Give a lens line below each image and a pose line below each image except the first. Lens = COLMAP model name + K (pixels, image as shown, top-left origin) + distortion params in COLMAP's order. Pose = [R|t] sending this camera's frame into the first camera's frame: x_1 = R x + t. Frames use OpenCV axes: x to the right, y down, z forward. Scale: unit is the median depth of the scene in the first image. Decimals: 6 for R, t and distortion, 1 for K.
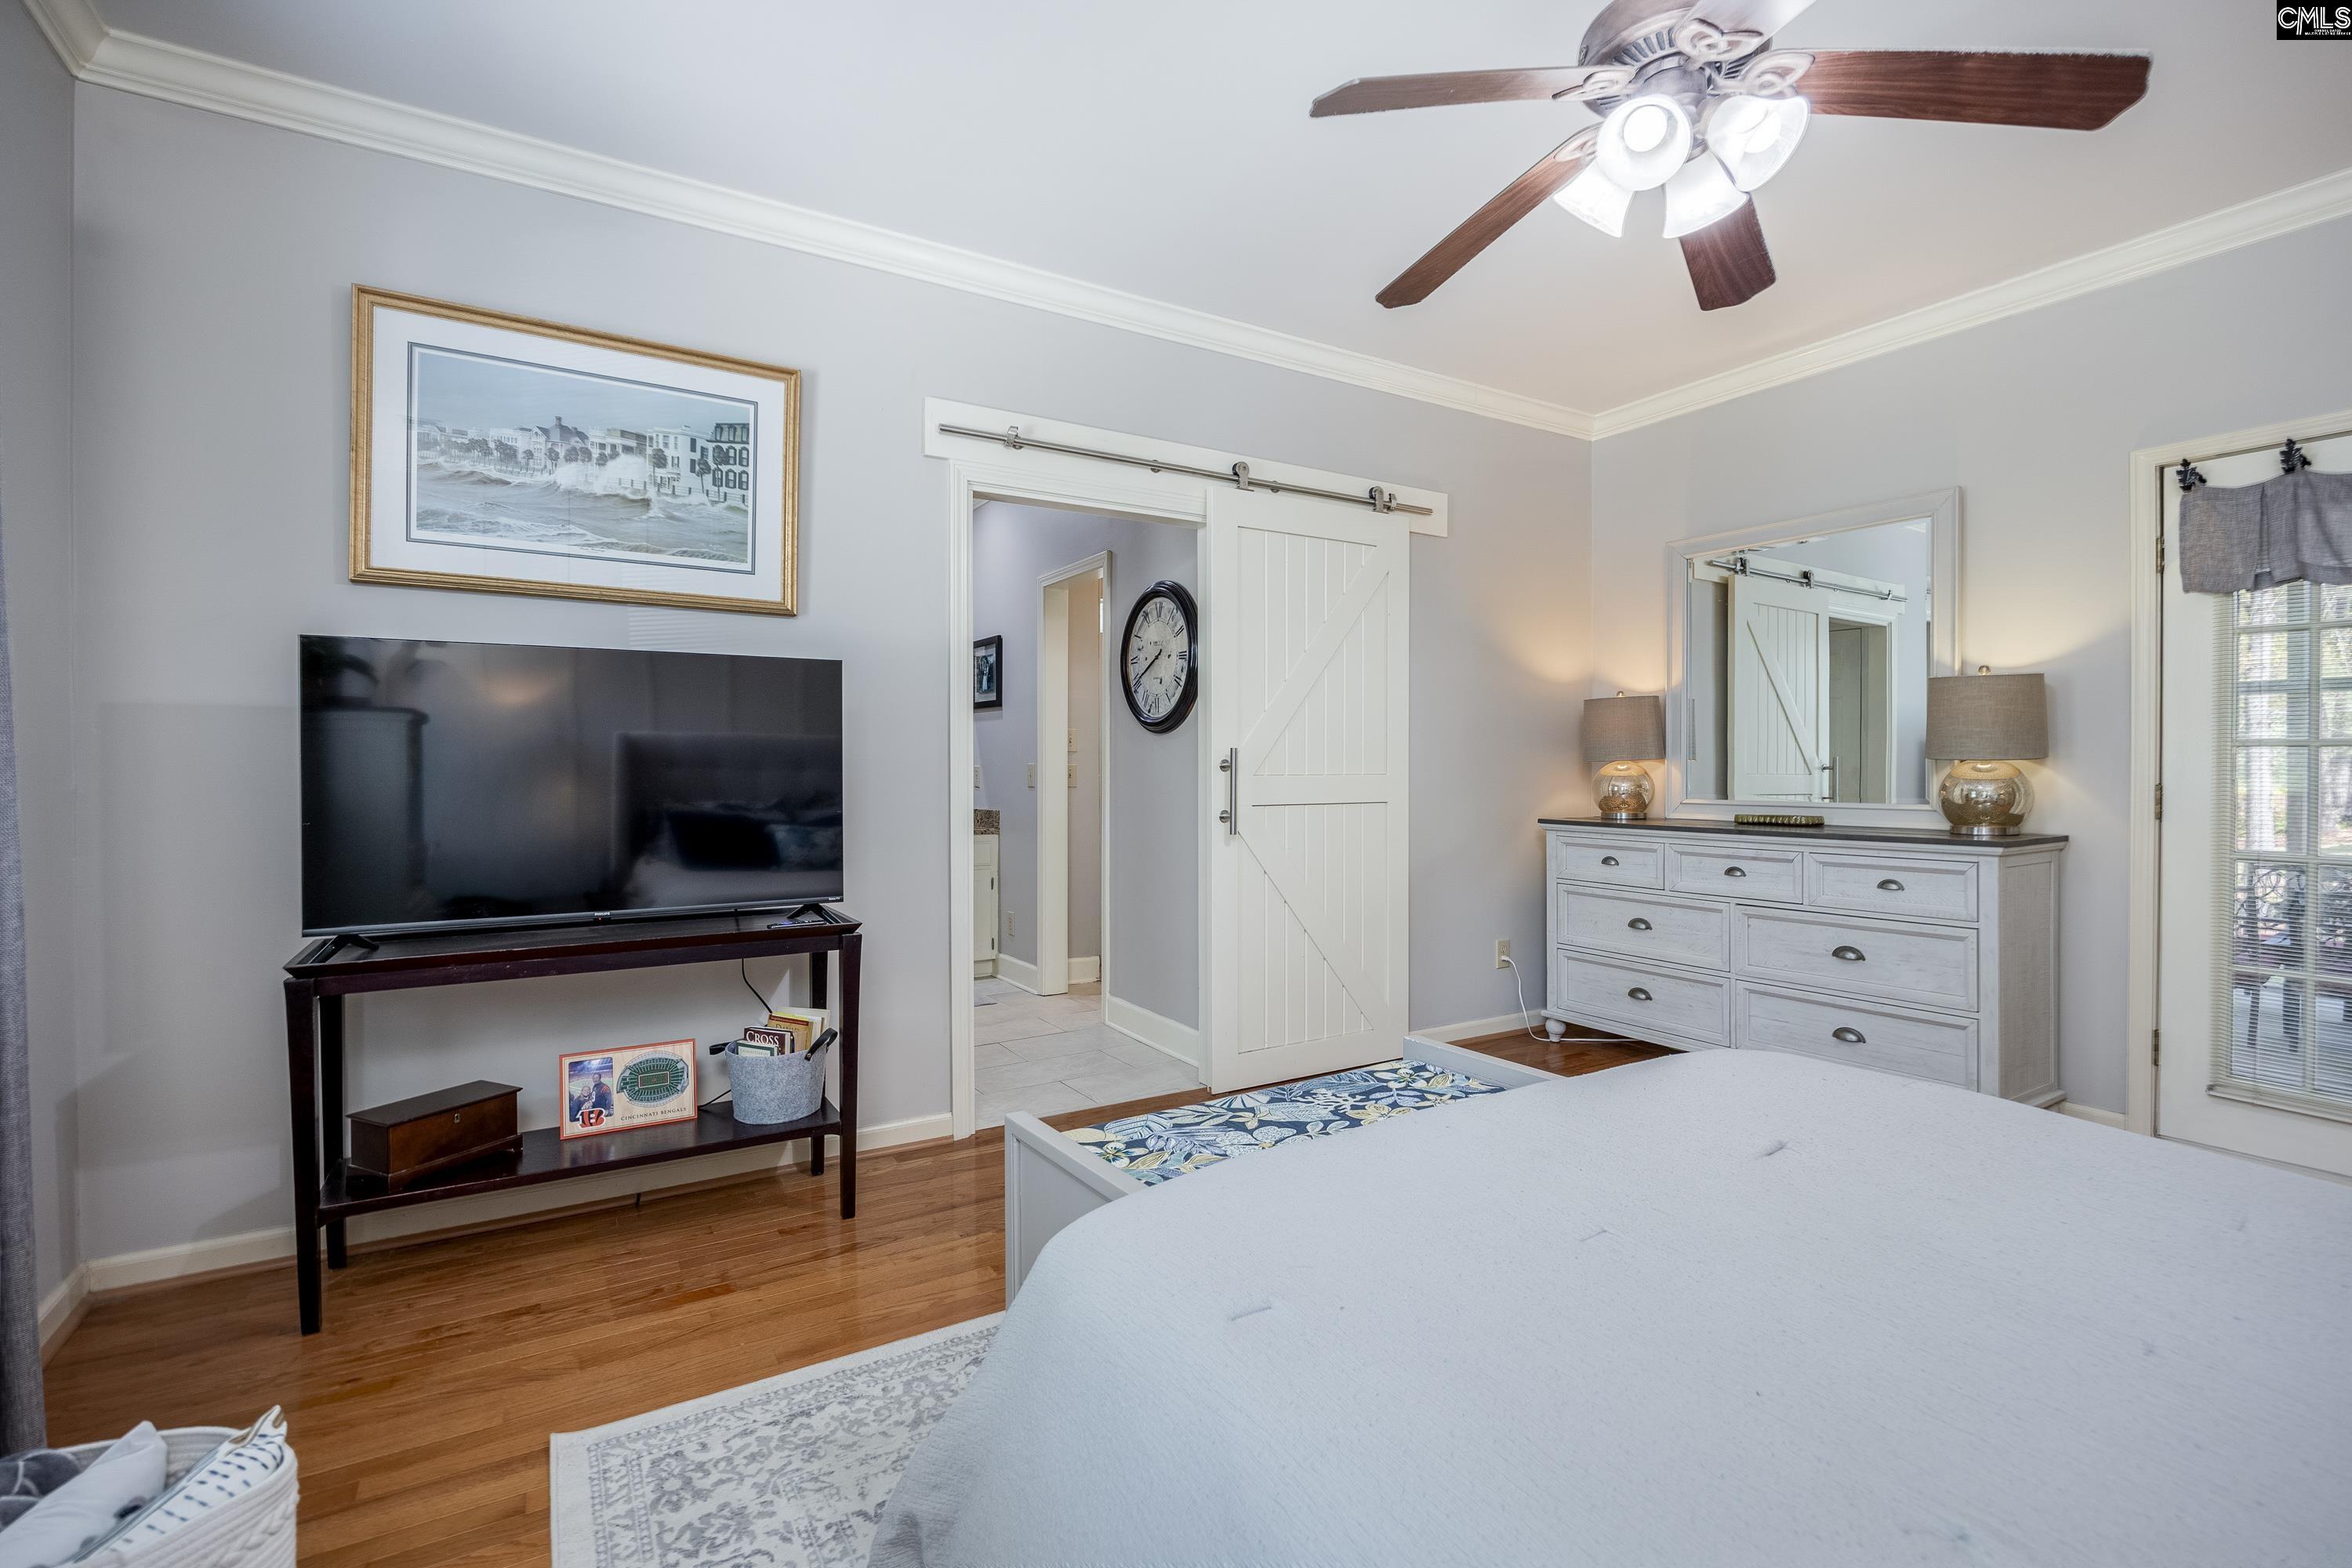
lens RADIAL K [[1045.8, 0, 1210.3], [0, 1045.8, 770.4], [0, 0, 1]] dist [-0.015910, 0.000126]
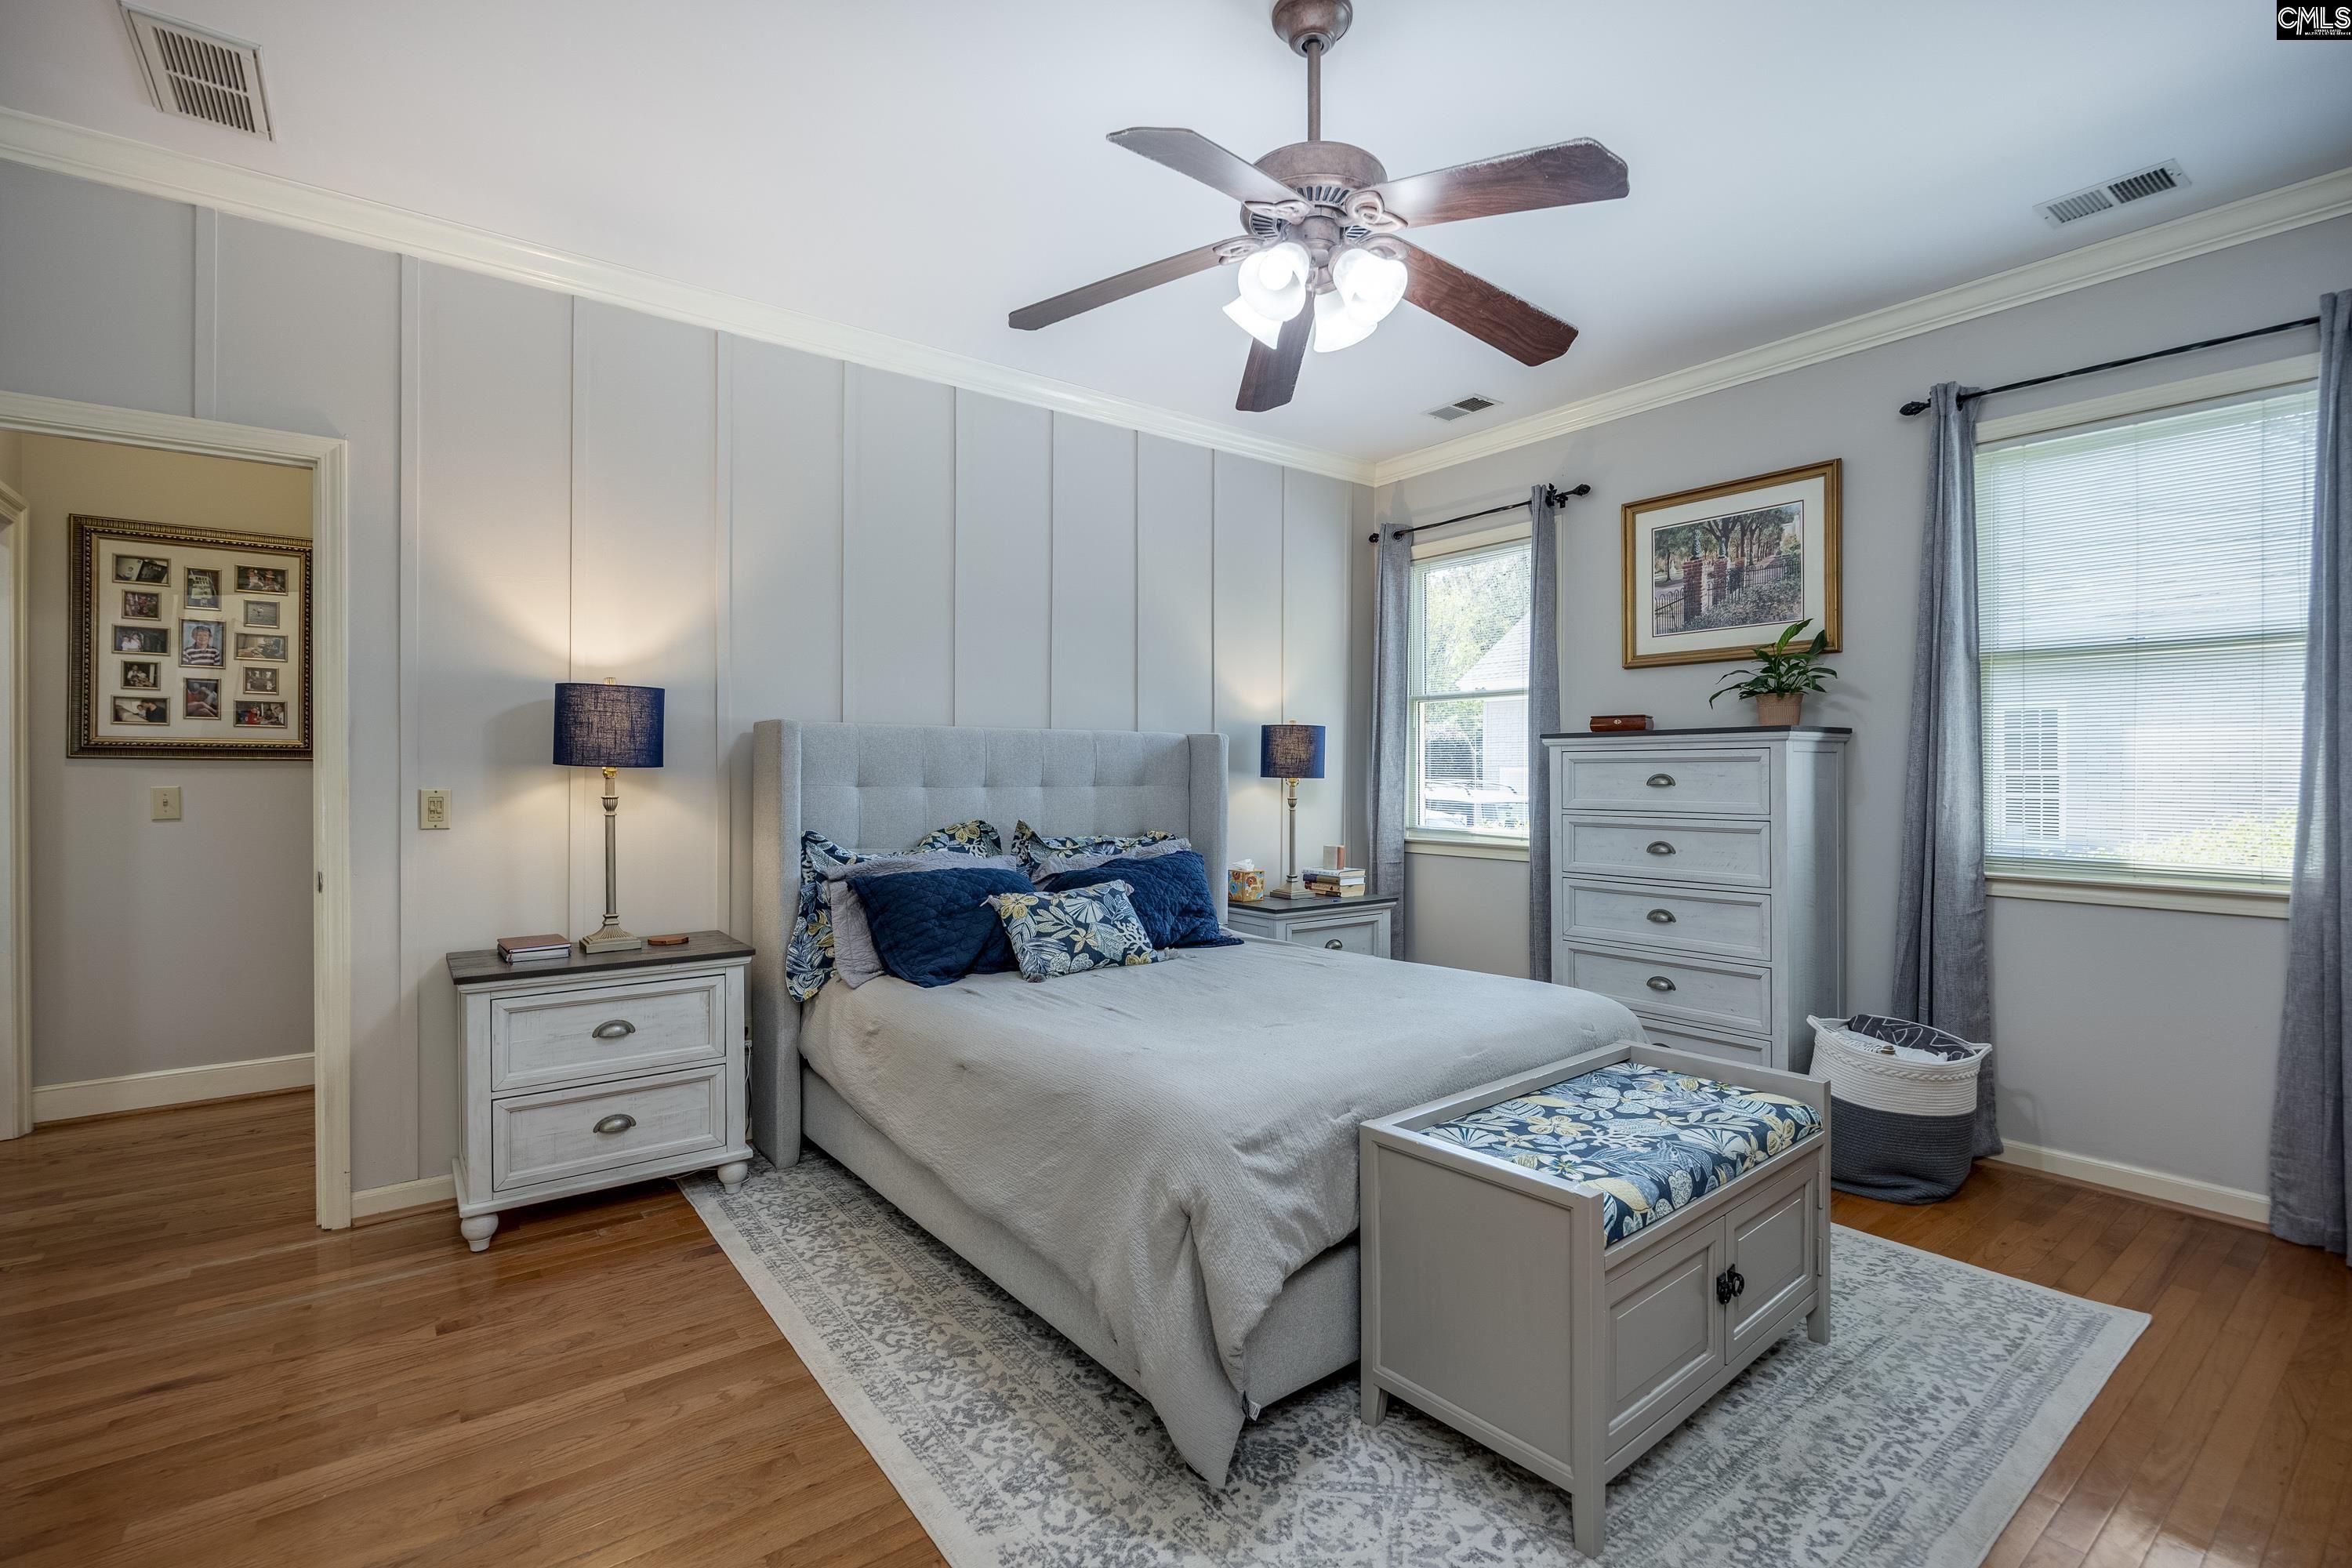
lens RADIAL K [[1111.0, 0, 1247.2], [0, 1111.0, 764.3], [0, 0, 1]] dist [-0.005852, -0.000017]
pose [[-0.987268, -0.002946, -0.159036, 0.469045], [-0.002651, 0.999994, -0.002068, -0.027785], [0.159041, -0.001620, -0.987271, 1.468045]]
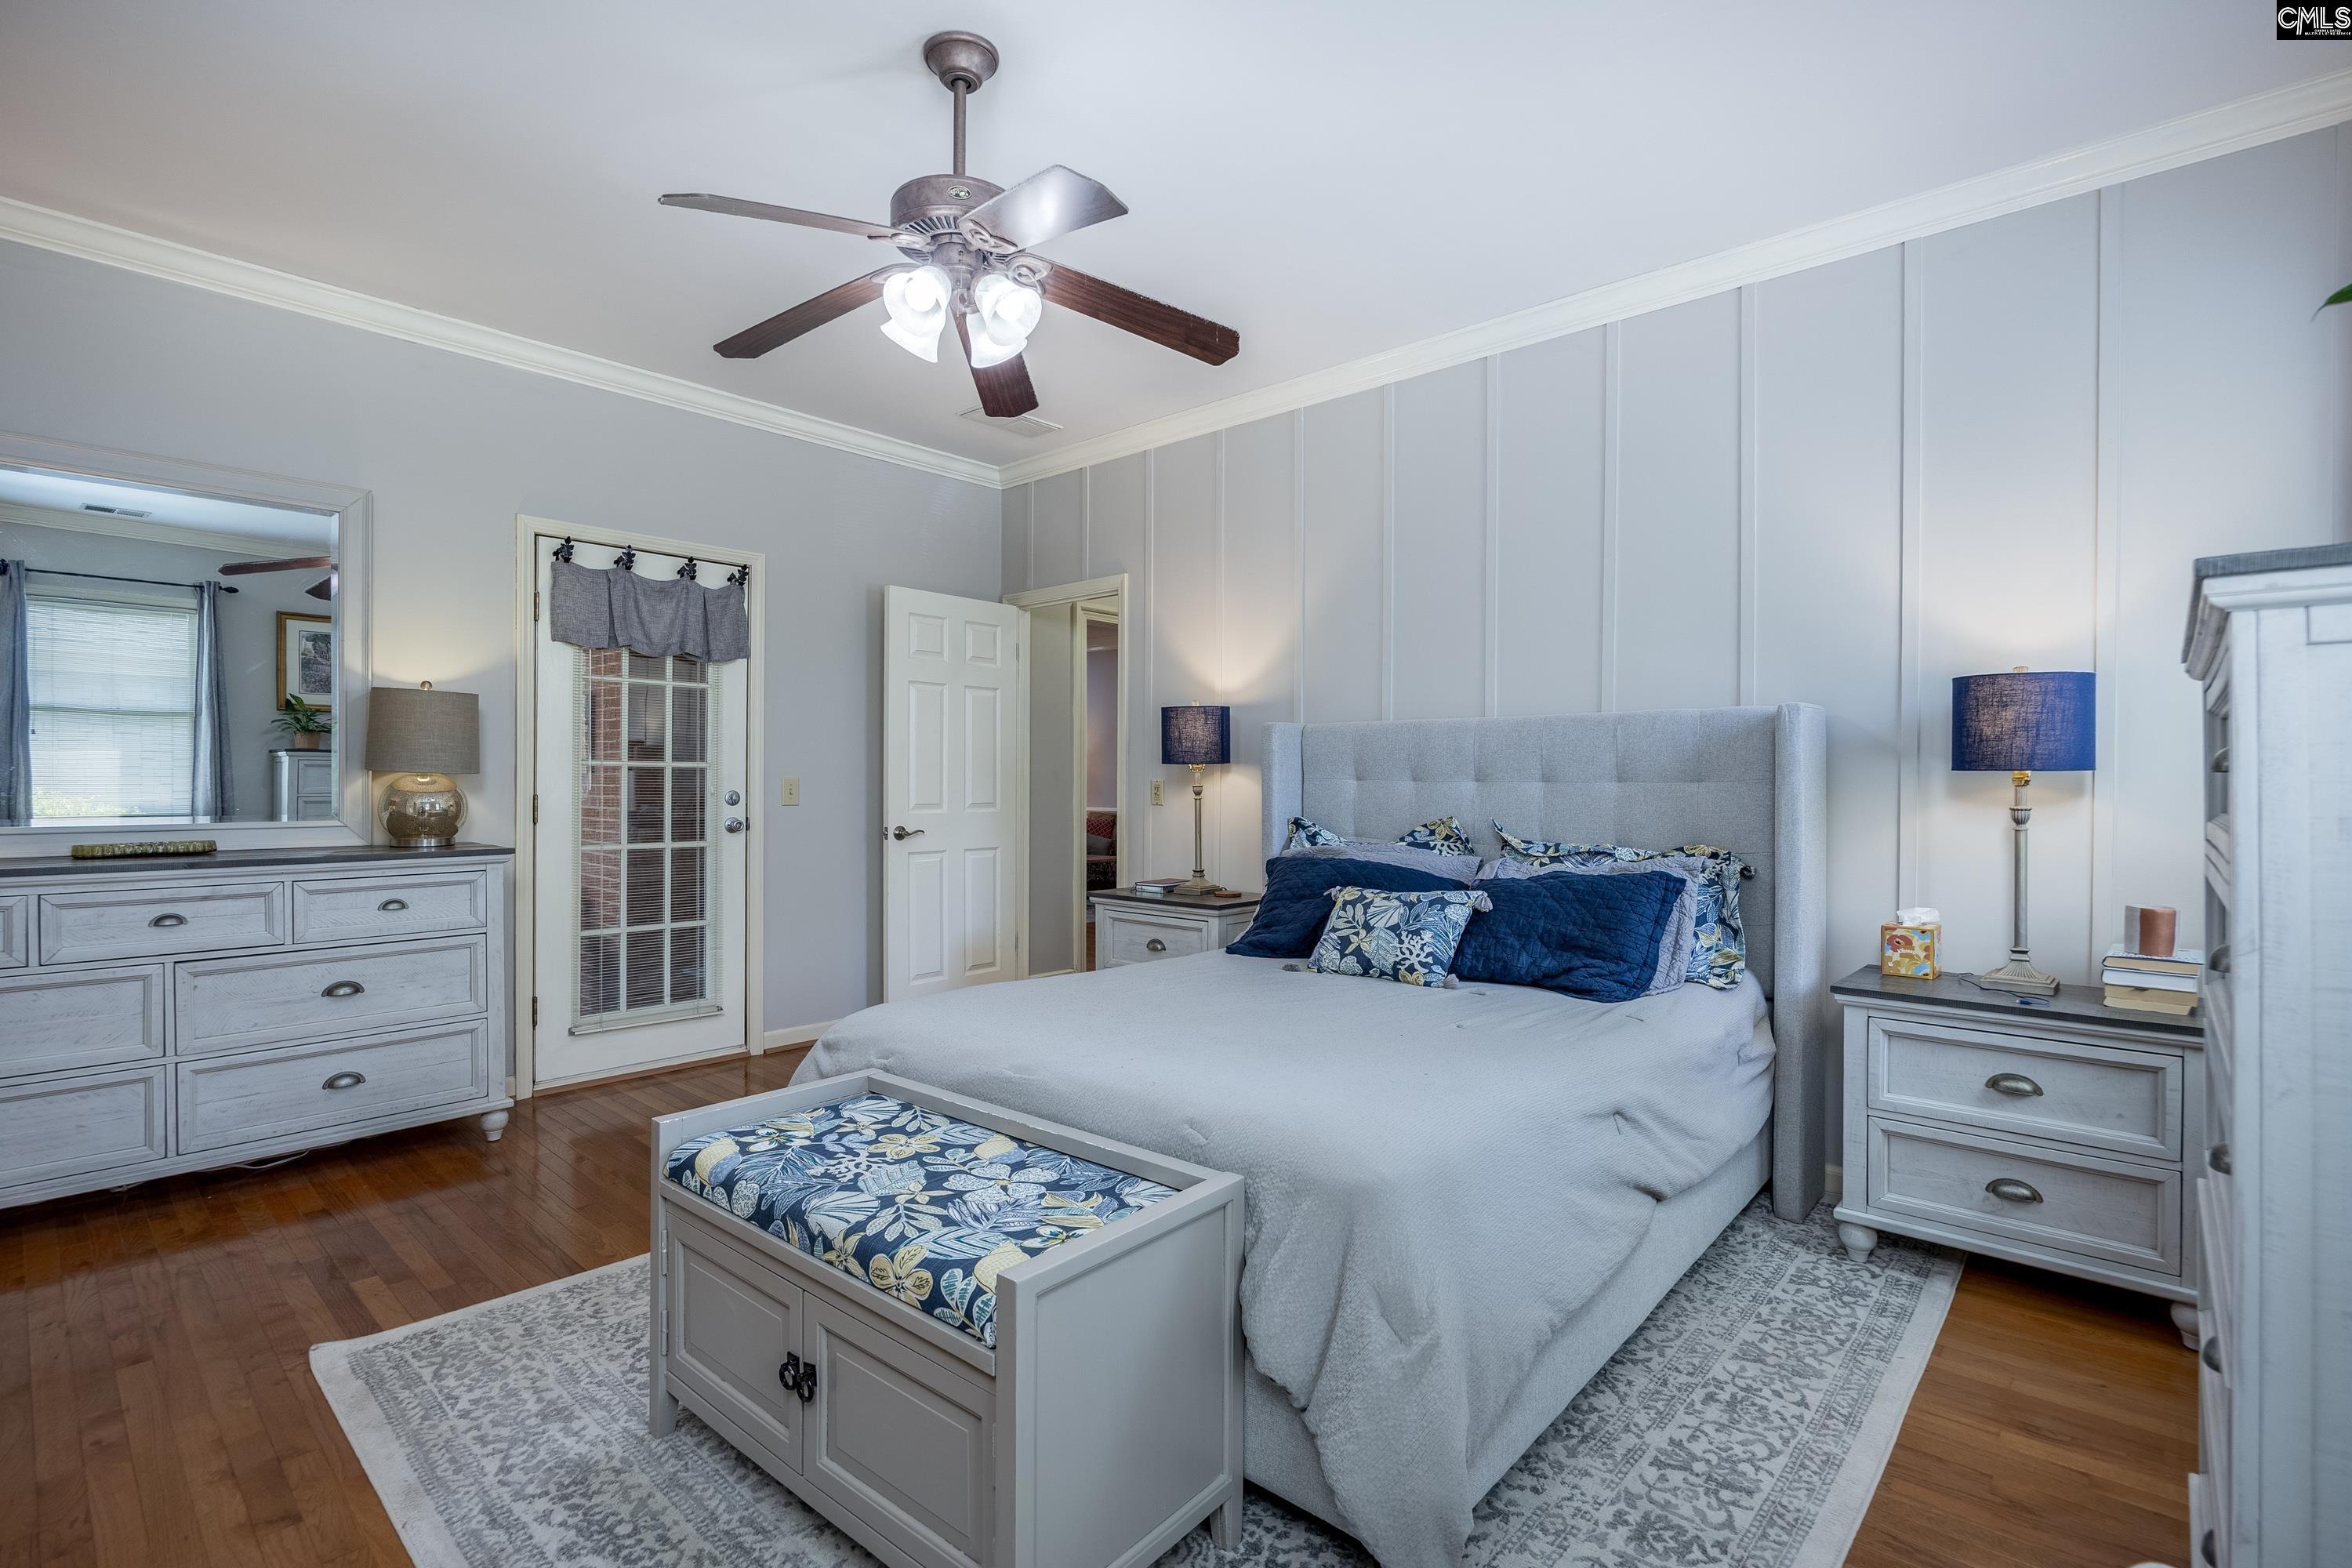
lens RADIAL K [[1151.2, 0, 1124.2], [0, 1151.2, 764.8], [0, 0, 1]] dist [-0.010979, 0.000237]
pose [[-0.240665, 0.012025, 0.970534, -0.645461], [0.001323, 0.999926, -0.012062, -0.004892], [-0.970607, -0.001619, -0.240663, 0.747015]]
